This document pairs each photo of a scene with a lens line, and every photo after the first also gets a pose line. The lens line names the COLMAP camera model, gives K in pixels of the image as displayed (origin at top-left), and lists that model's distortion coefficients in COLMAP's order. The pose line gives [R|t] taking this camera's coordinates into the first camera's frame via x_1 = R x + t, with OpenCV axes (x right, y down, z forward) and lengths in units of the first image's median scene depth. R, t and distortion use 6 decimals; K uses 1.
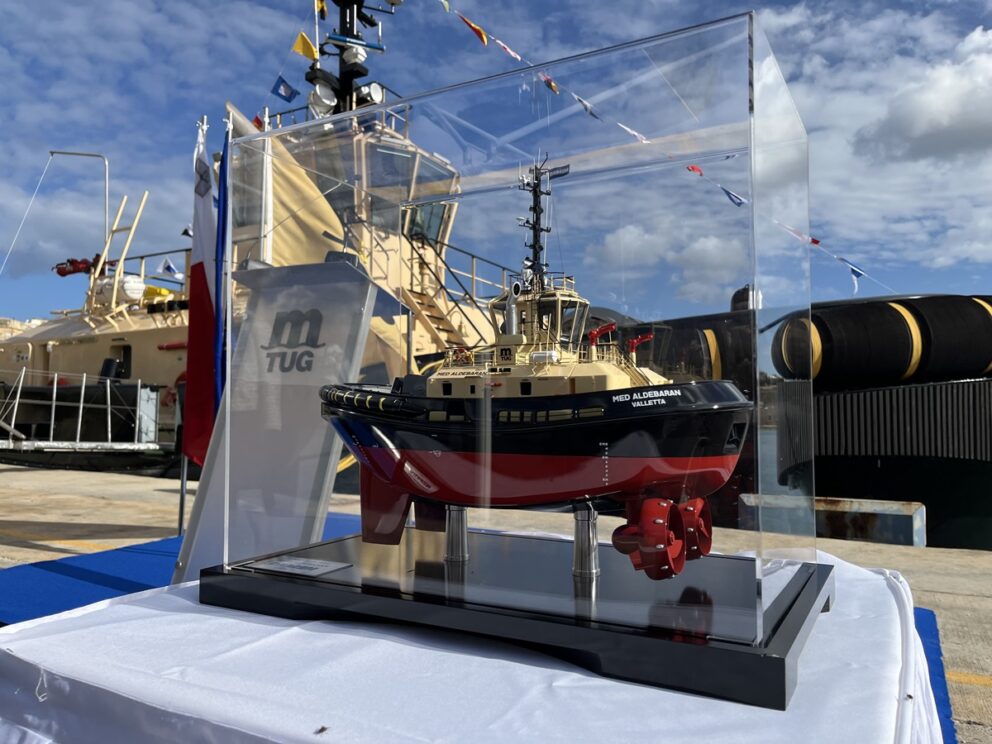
lens RADIAL K [[740.8, 0, 492.0], [0, 740.8, 365.0], [0, 0, 1]] dist [0.005730, 0.005879]
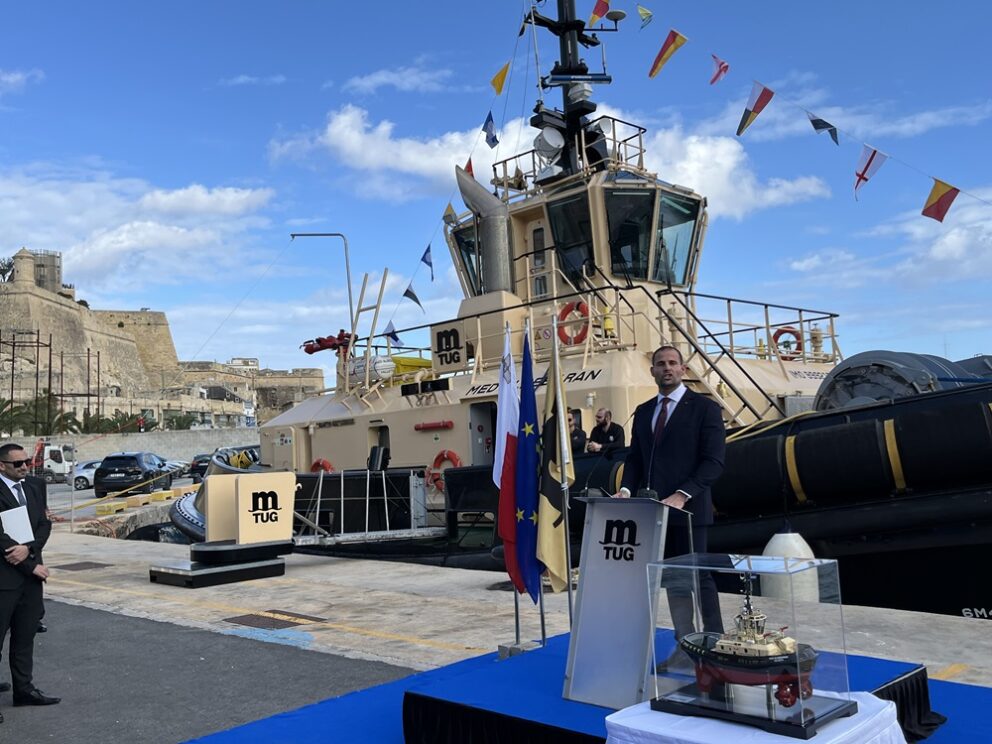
lens RADIAL K [[948.7, 0, 498.0], [0, 948.7, 374.8], [0, 0, 1]] dist [0.067593, 0.000000]
pose [[0.959824, -0.074464, -0.270542, 0.015728], [0.074914, 0.997152, -0.008680, -0.085132], [0.270418, -0.011936, 0.962669, -0.236759]]
